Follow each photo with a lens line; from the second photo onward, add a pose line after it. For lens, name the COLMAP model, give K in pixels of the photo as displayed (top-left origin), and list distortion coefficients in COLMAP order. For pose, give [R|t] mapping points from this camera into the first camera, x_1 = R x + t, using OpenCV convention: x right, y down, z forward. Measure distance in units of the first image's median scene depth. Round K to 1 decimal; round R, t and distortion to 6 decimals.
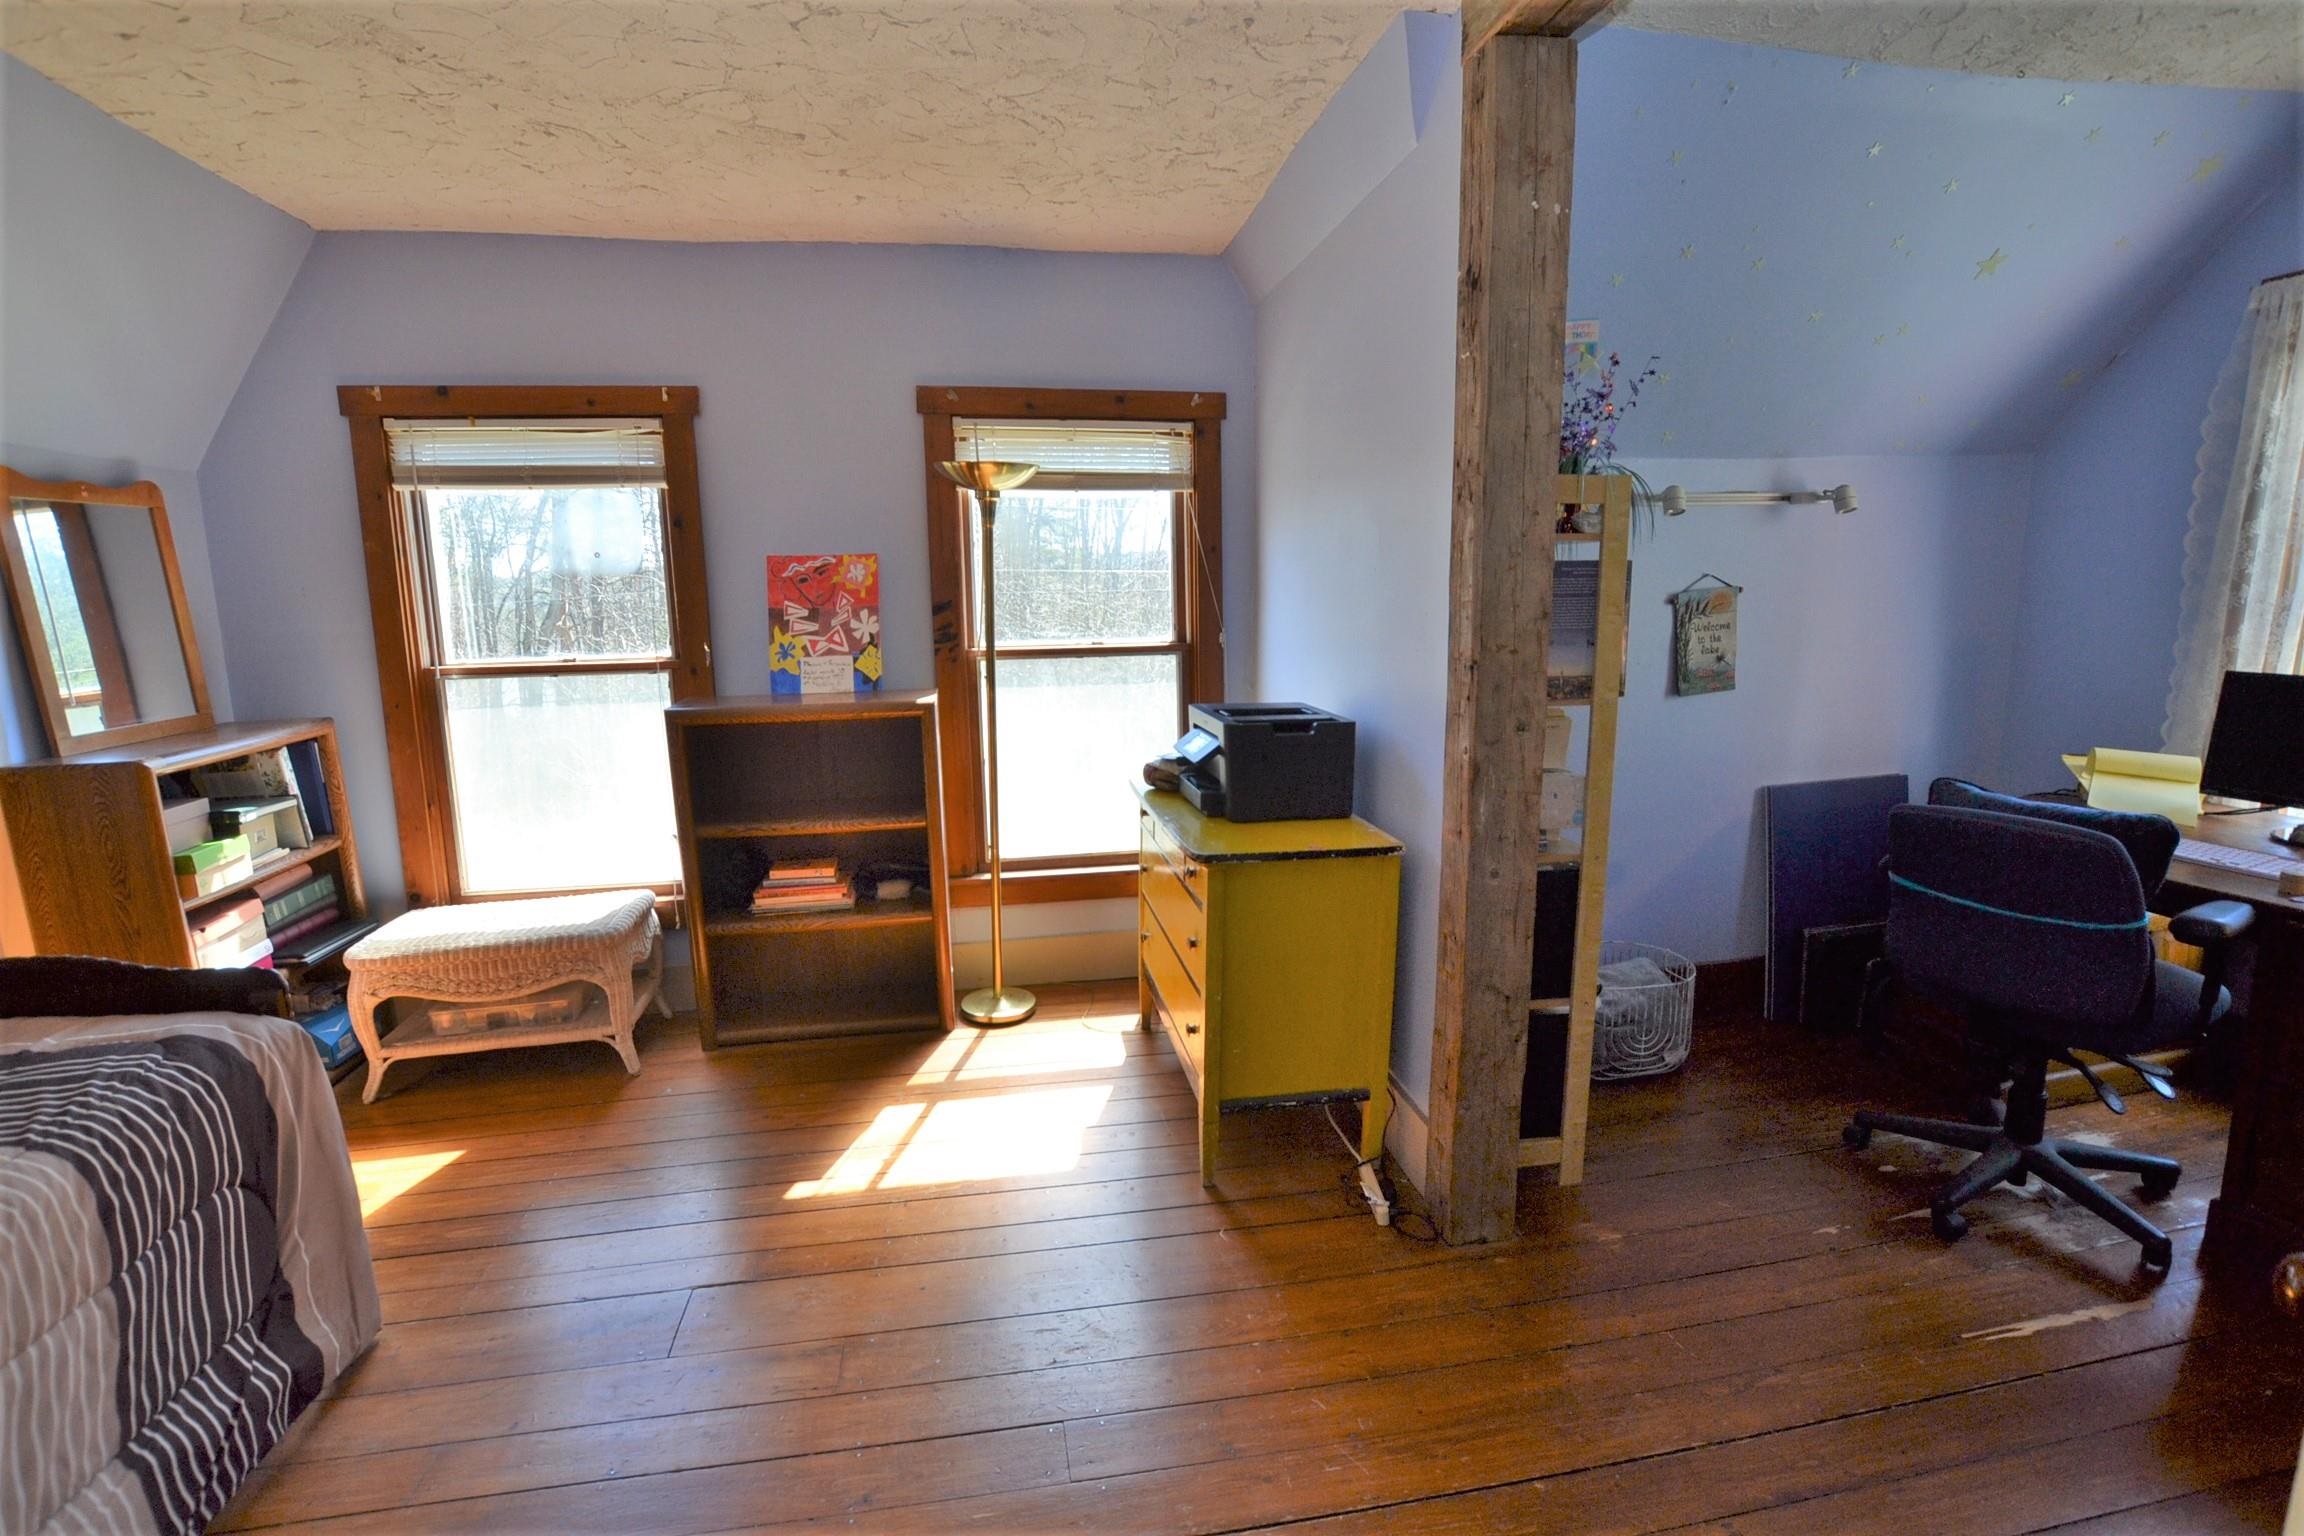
lens RADIAL K [[1051.5, 0, 1155.5], [0, 1051.5, 775.0], [0, 0, 1]] dist [-0.040371, 0.007131]
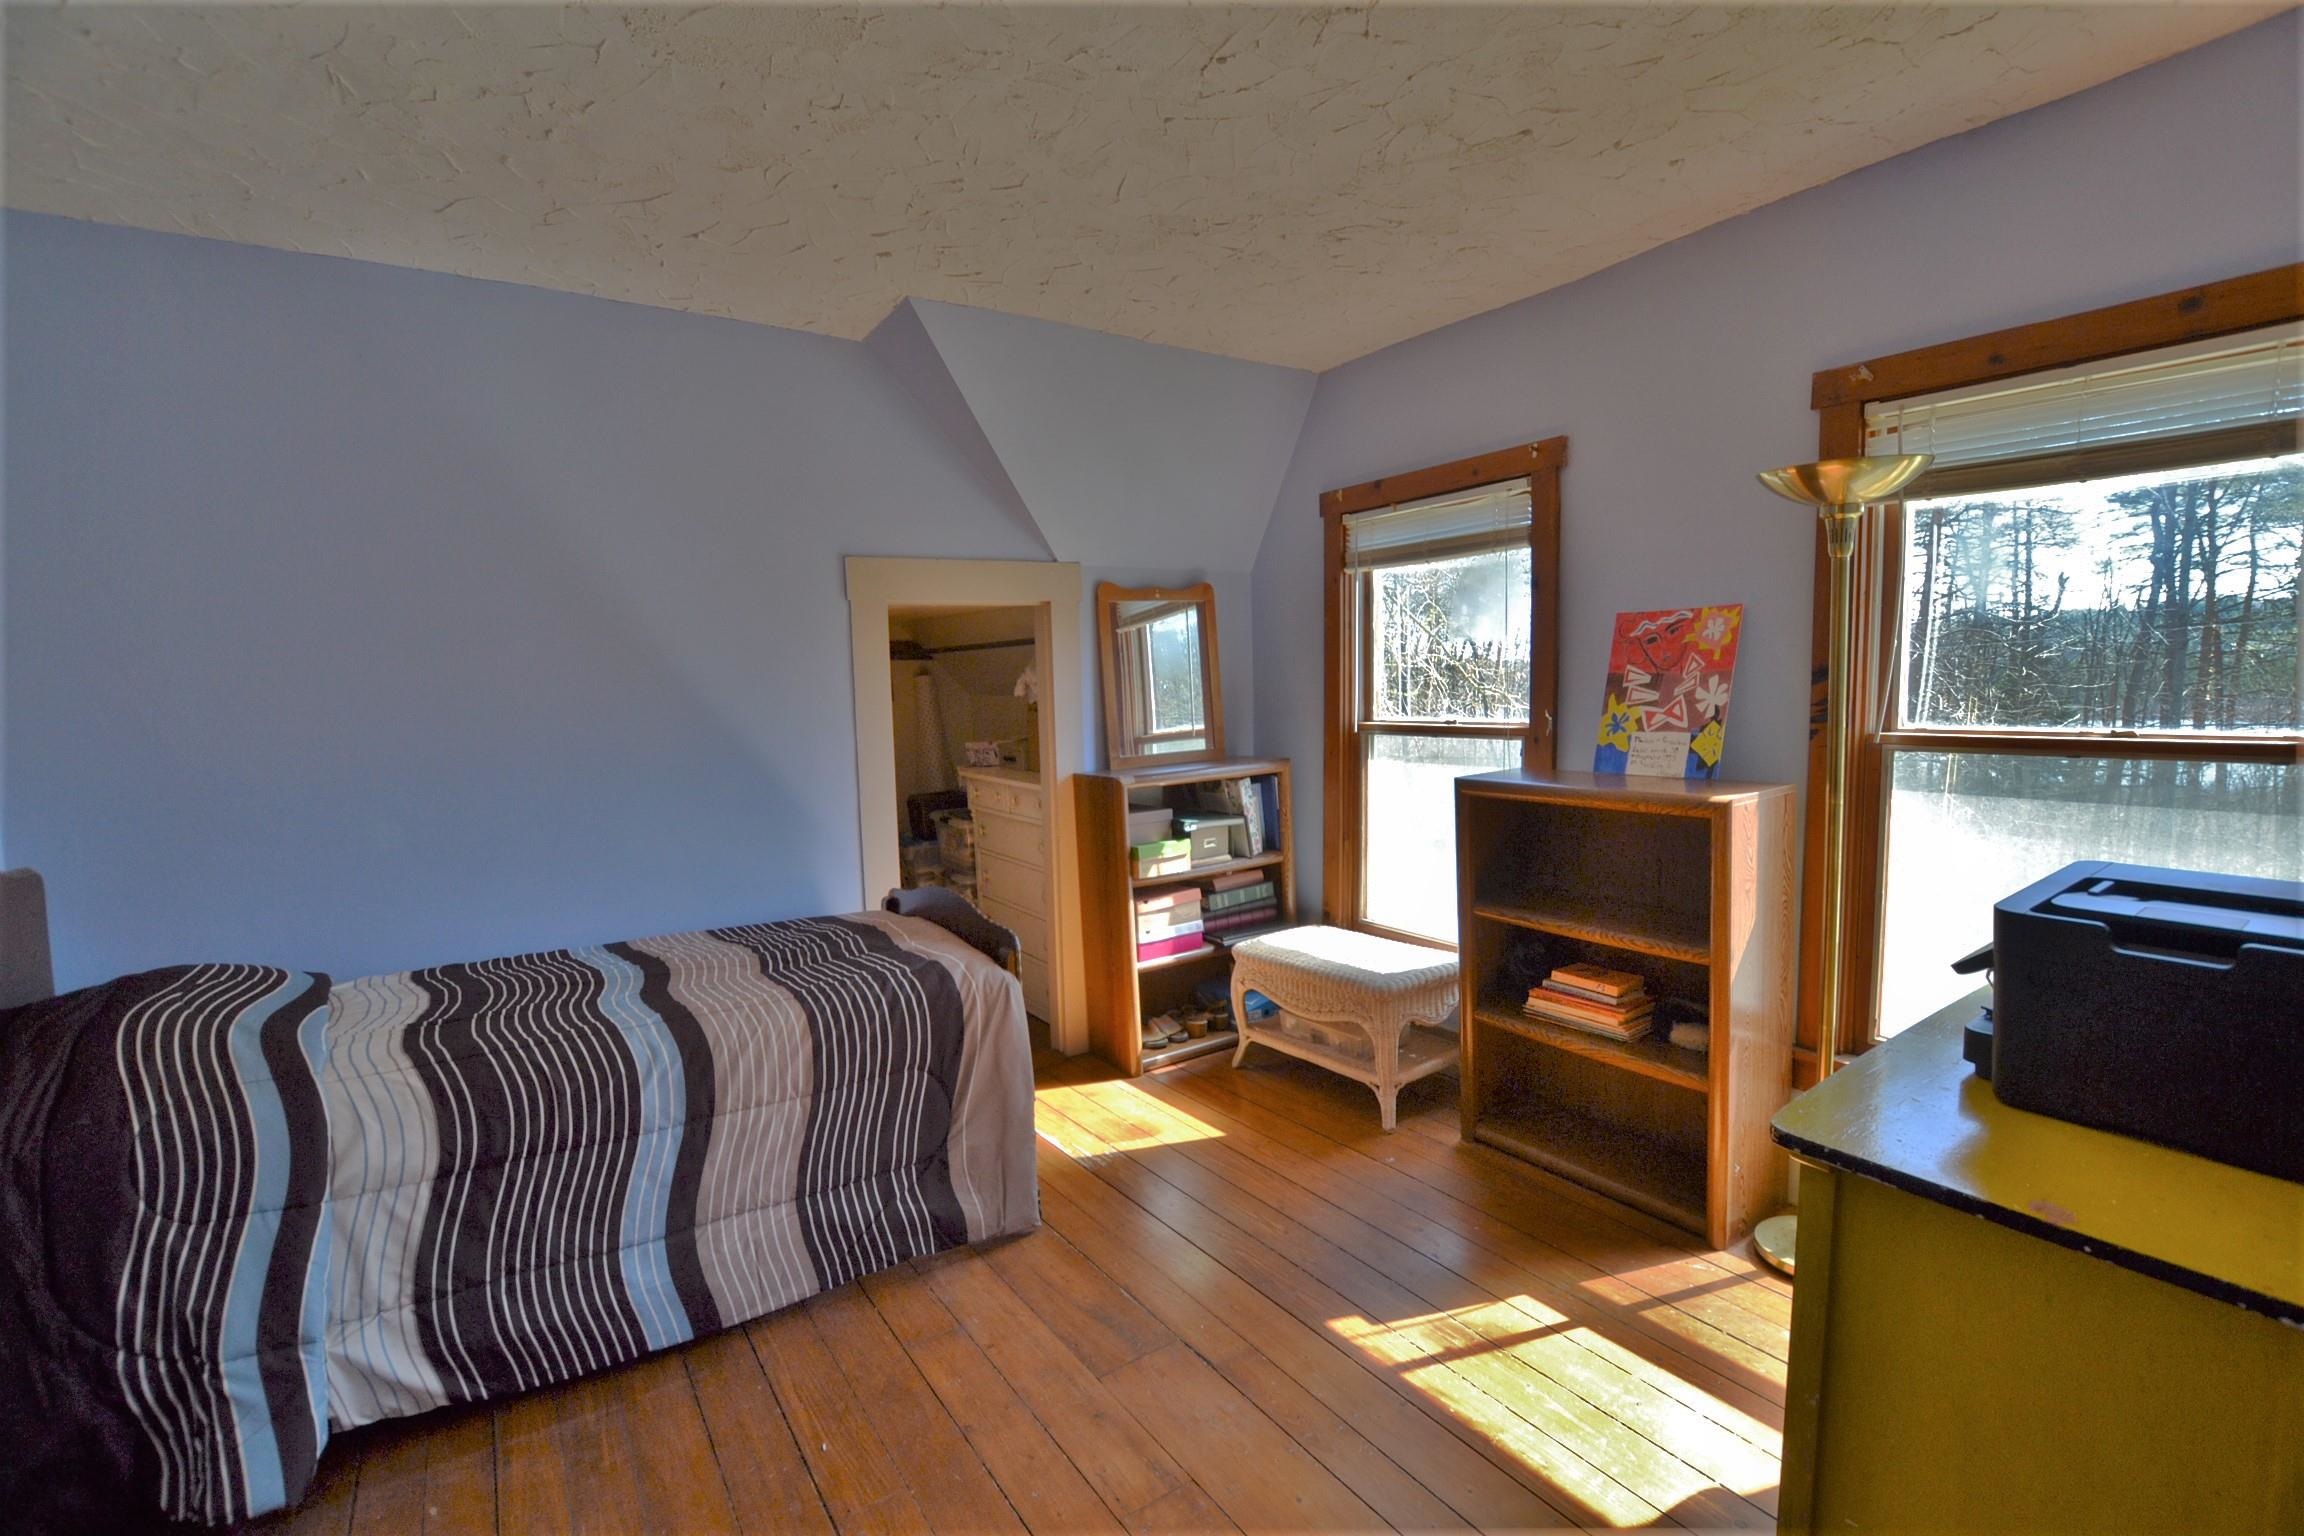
lens RADIAL K [[1027.3, 0, 1153.6], [0, 1027.3, 774.9], [0, 0, 1]] dist [-0.031281, 0.006589]
pose [[0.399626, 0.088388, -0.912407, 0.265015], [-0.133926, 0.990290, 0.037275, -0.057899], [0.906842, 0.107299, 0.407583, 0.324940]]
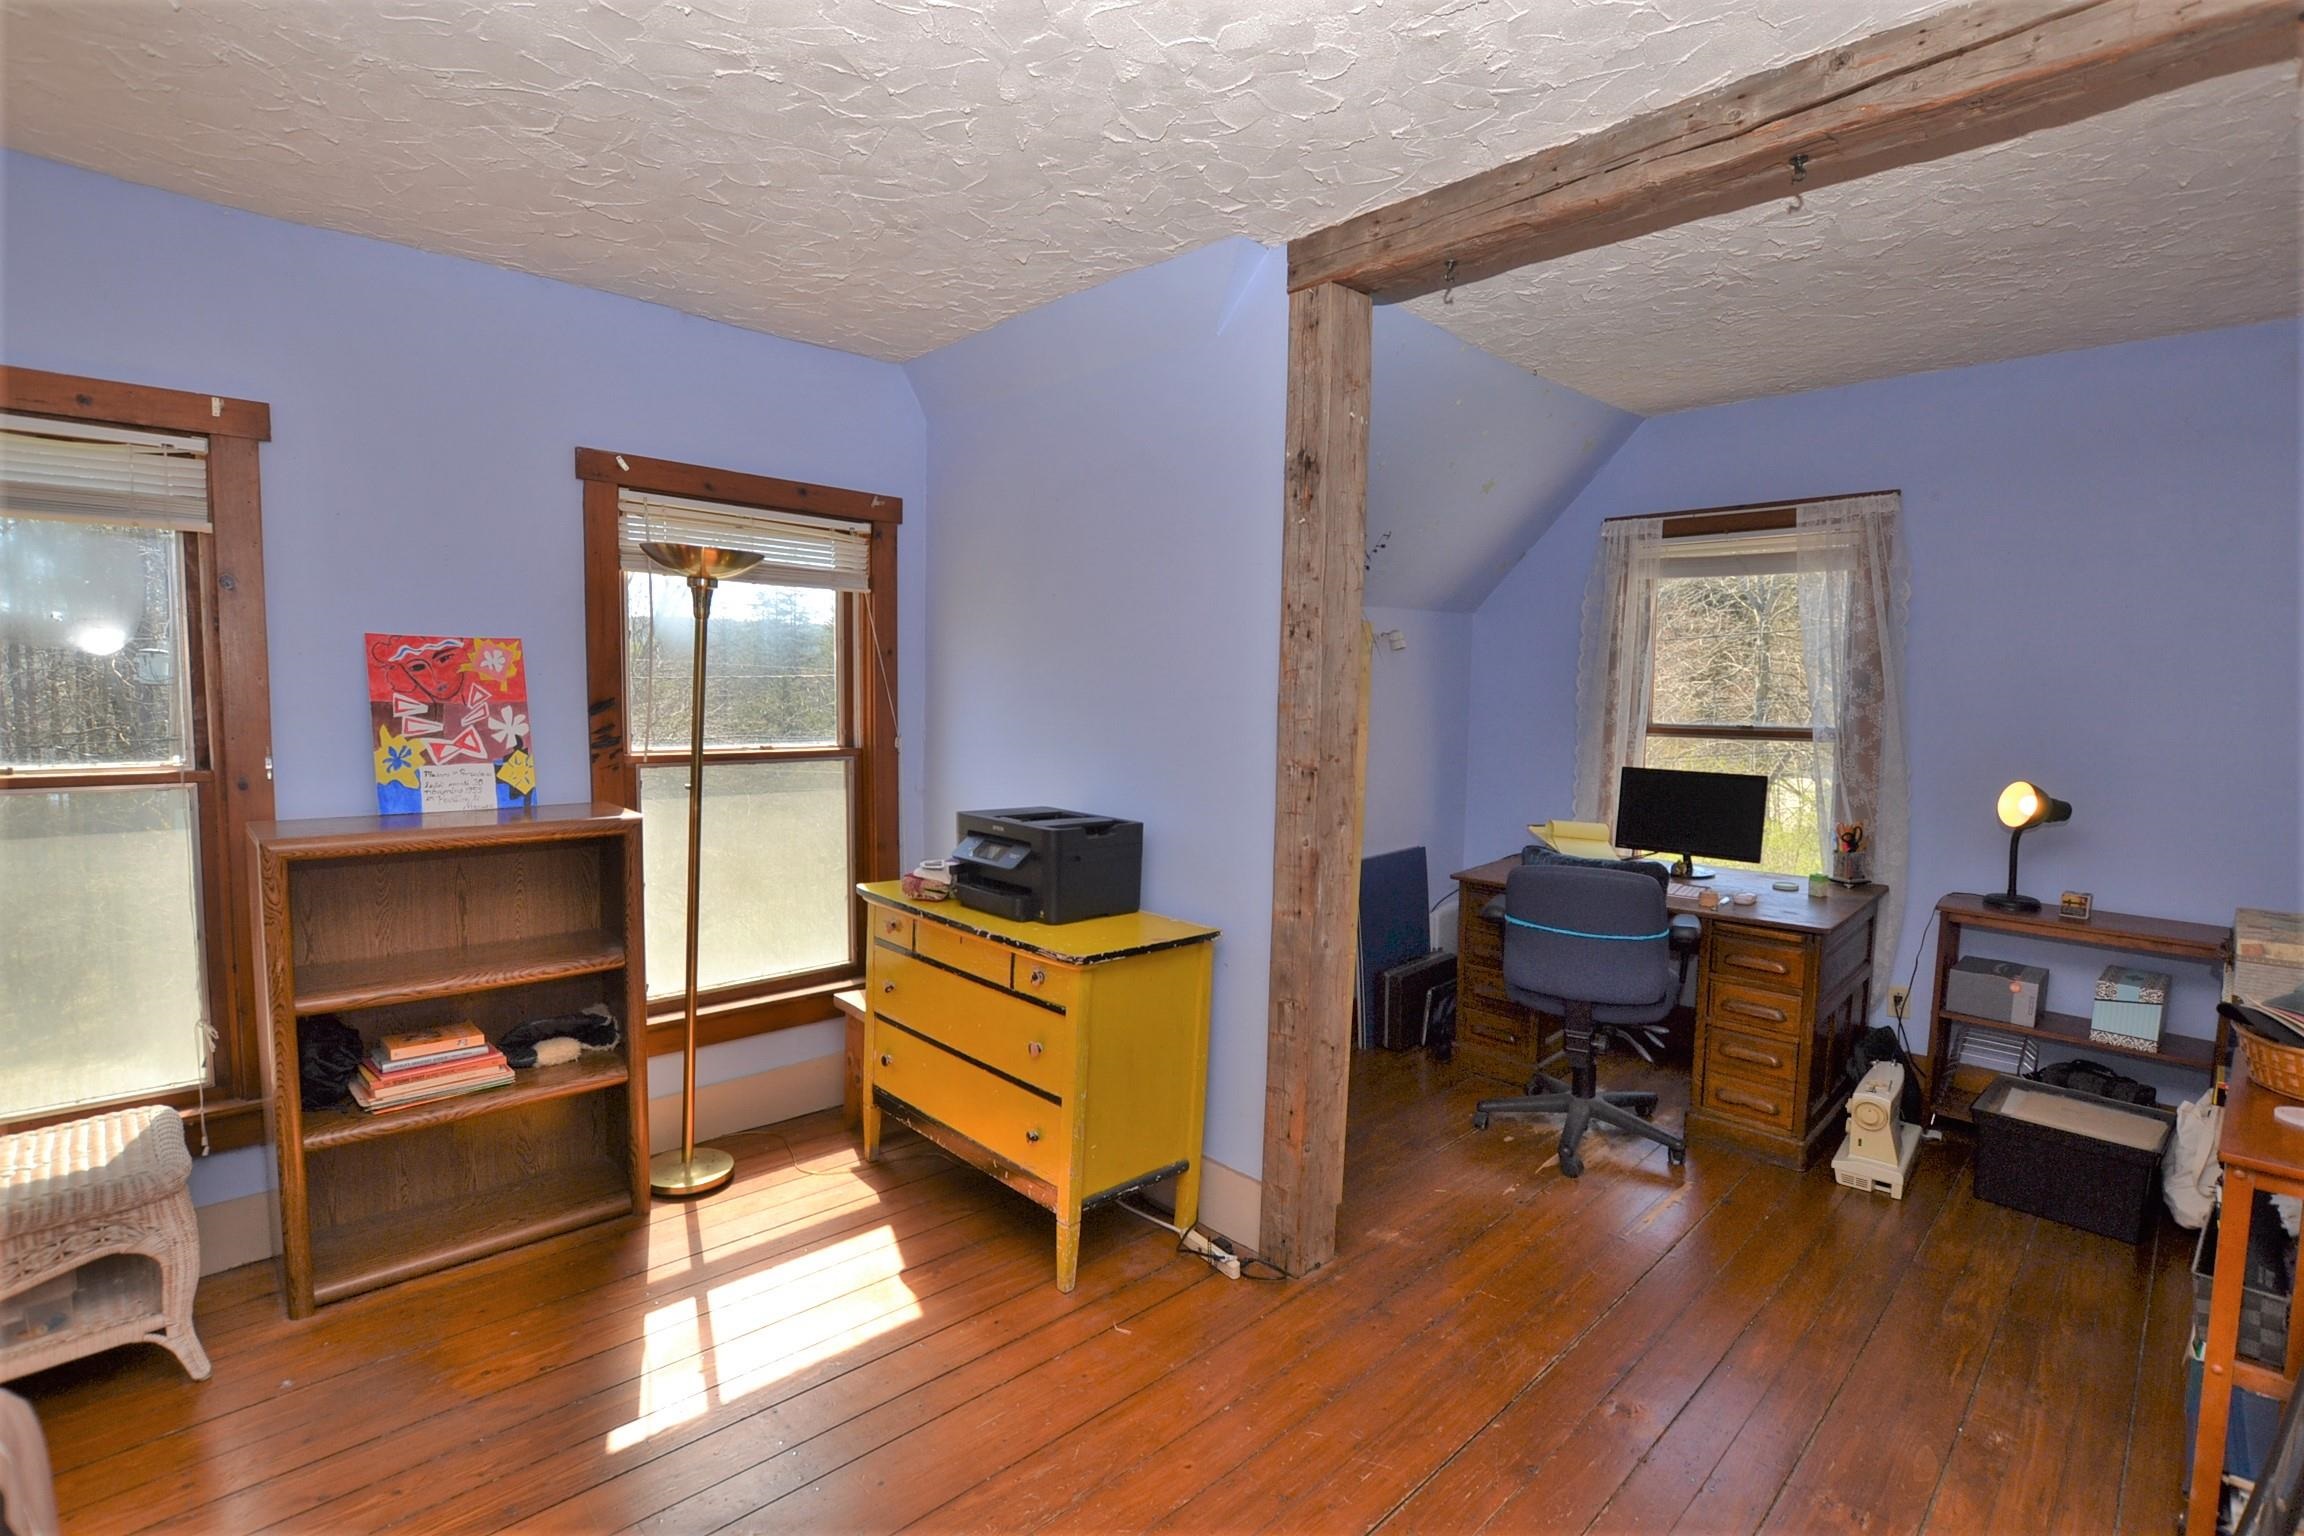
lens RADIAL K [[1077.9, 0, 1159.8], [0, 1077.9, 779.3], [0, 0, 1]] dist [-0.032836, 0.000465]
pose [[0.823330, -0.013749, 0.567397, -0.340218], [0.064399, 0.995513, -0.069324, -0.013086], [-0.563898, 0.093616, 0.820521, 0.049076]]
